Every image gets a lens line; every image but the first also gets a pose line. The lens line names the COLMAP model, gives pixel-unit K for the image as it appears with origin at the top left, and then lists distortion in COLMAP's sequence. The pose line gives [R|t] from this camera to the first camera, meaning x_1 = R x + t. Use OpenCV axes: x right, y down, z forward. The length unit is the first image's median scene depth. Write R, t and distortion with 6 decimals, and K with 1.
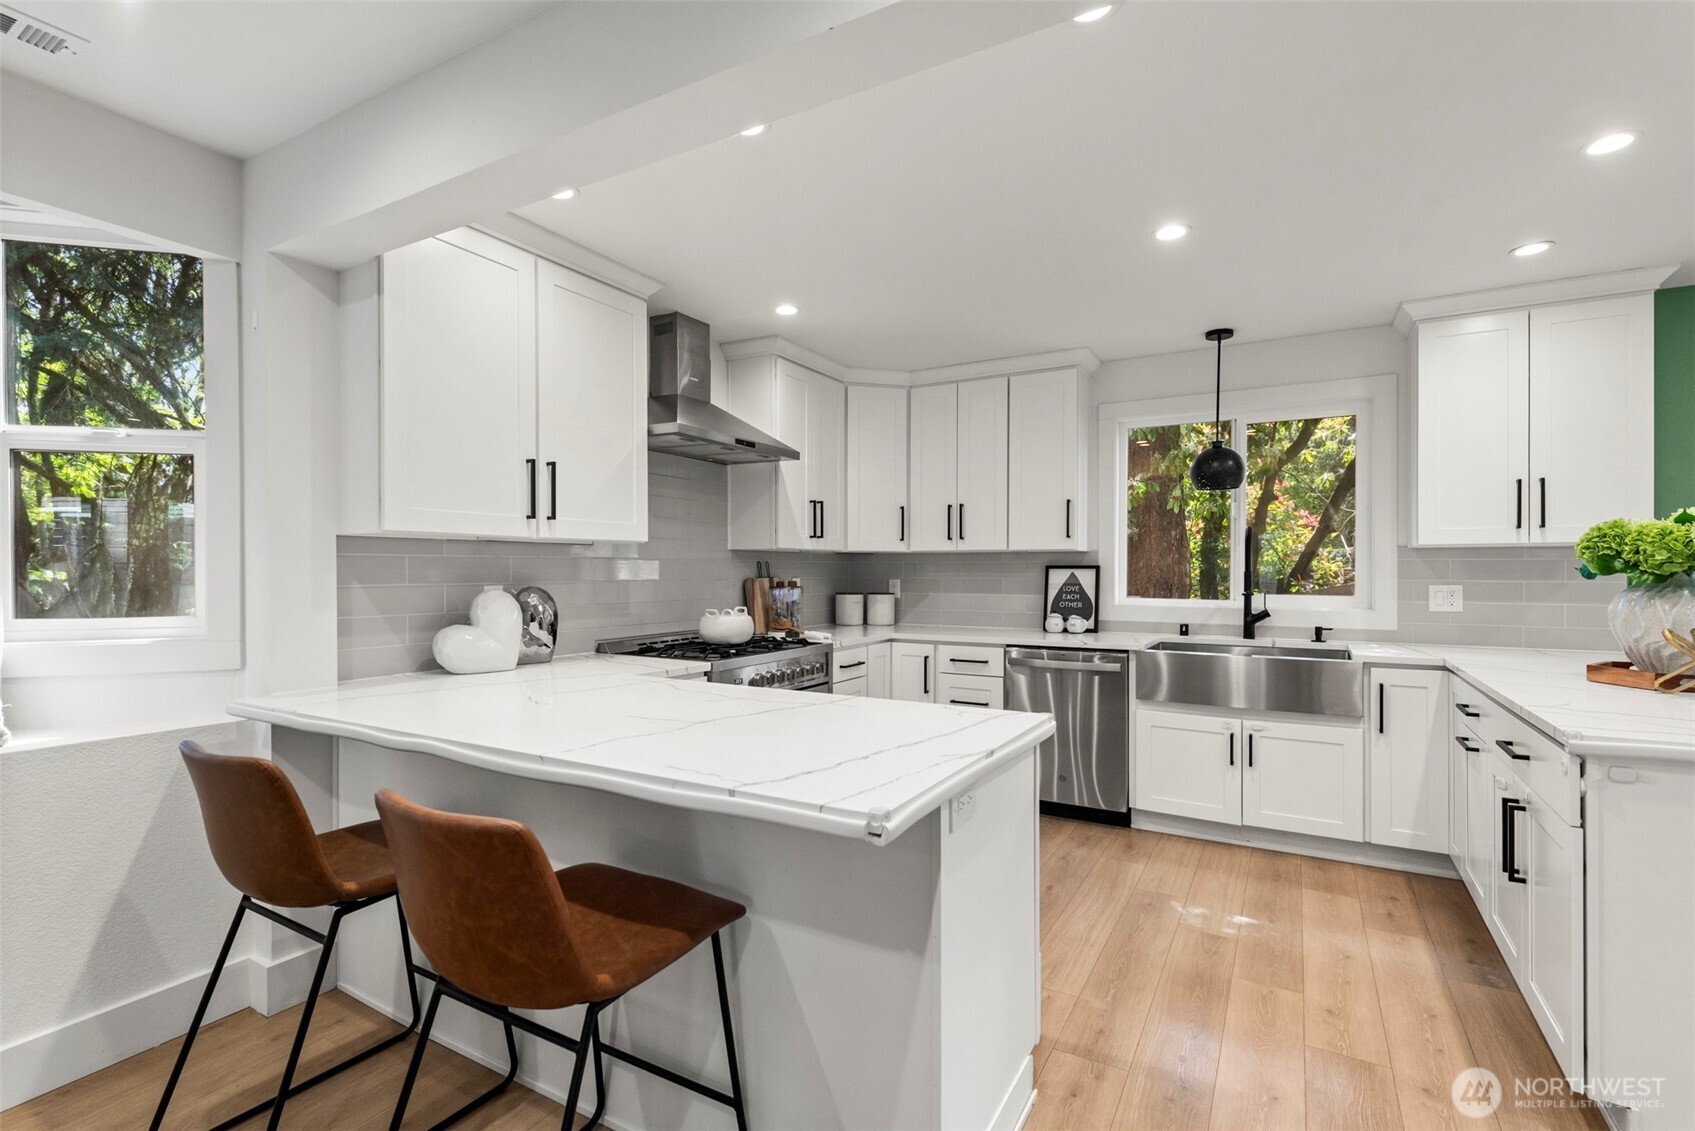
lens RADIAL K [[798.7, 0, 848.6], [0, 798.7, 569.6], [0, 0, 1]] dist [0.000339, 0.000160]
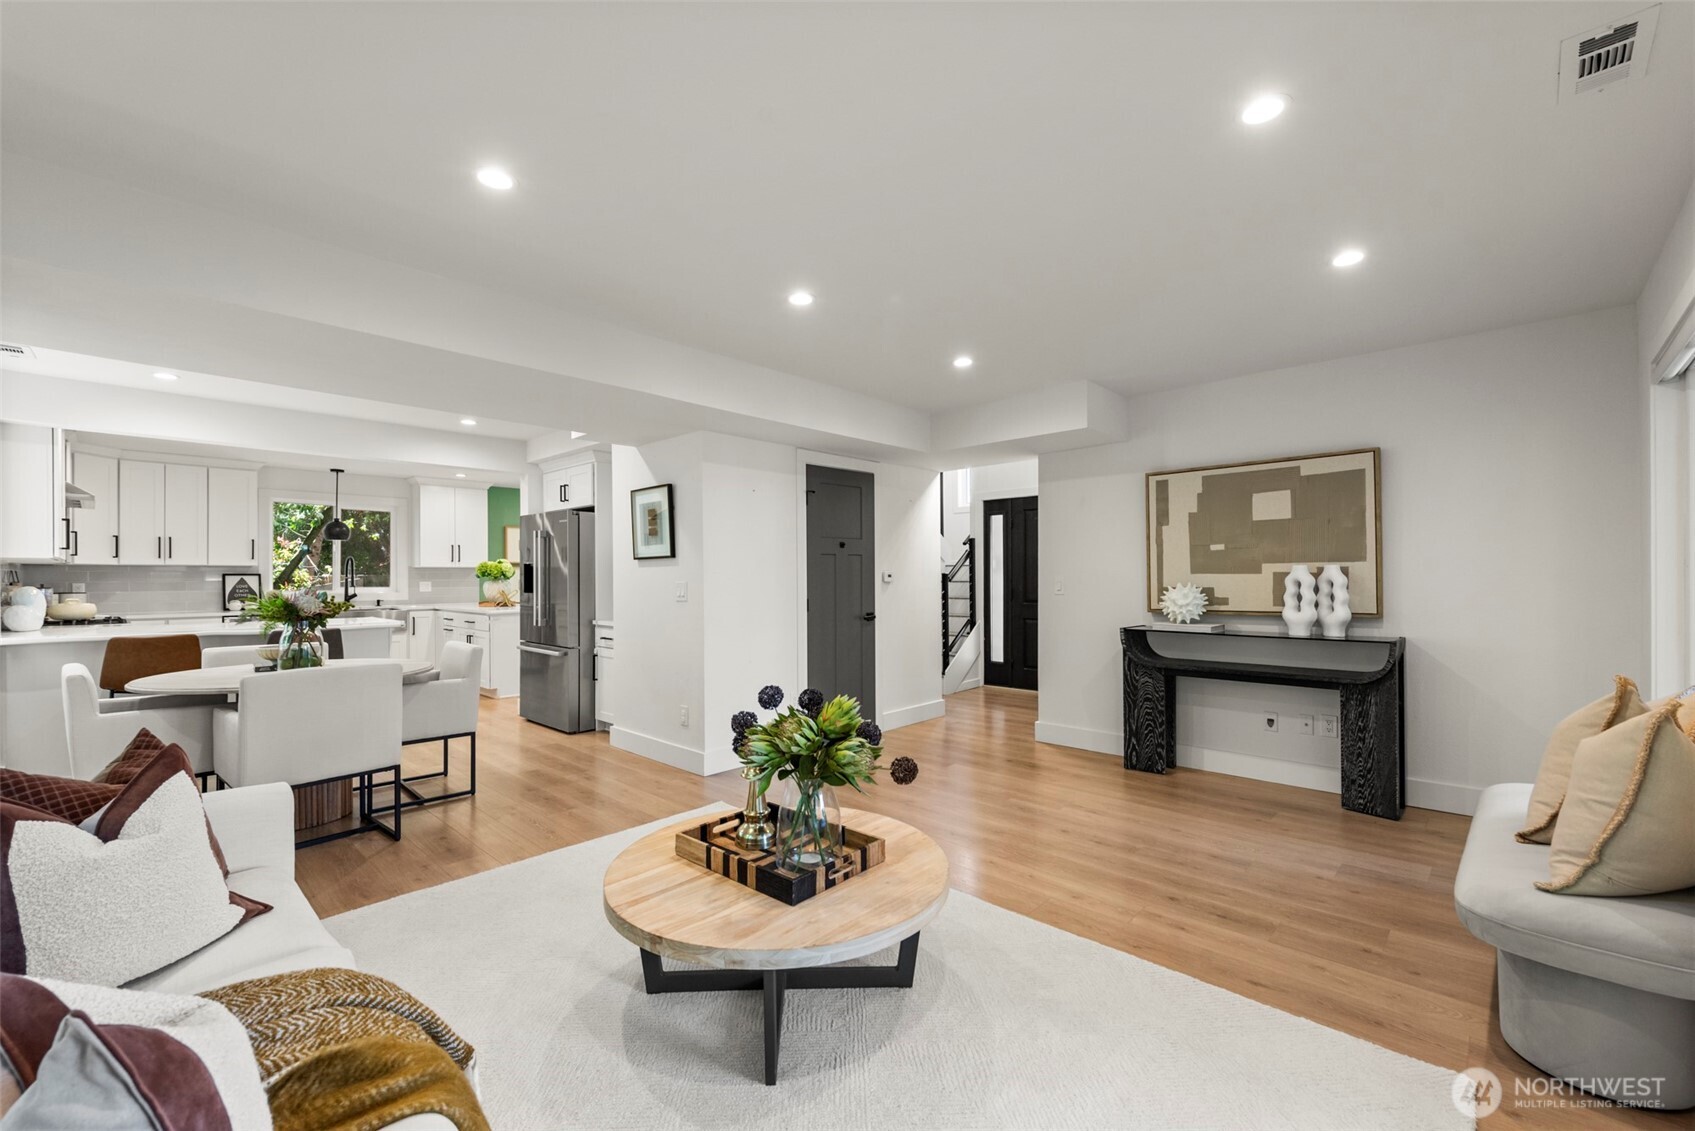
lens RADIAL K [[725.9, 0, 852.6], [0, 725.9, 573.8], [0, 0, 1]] dist [0.001736, 0.000132]
pose [[0.221579, 0.005494, 0.975127, -1.053469], [0.005209, 0.999963, -0.006818, 0.013738], [-0.975129, 0.006591, 0.221542, -0.752006]]
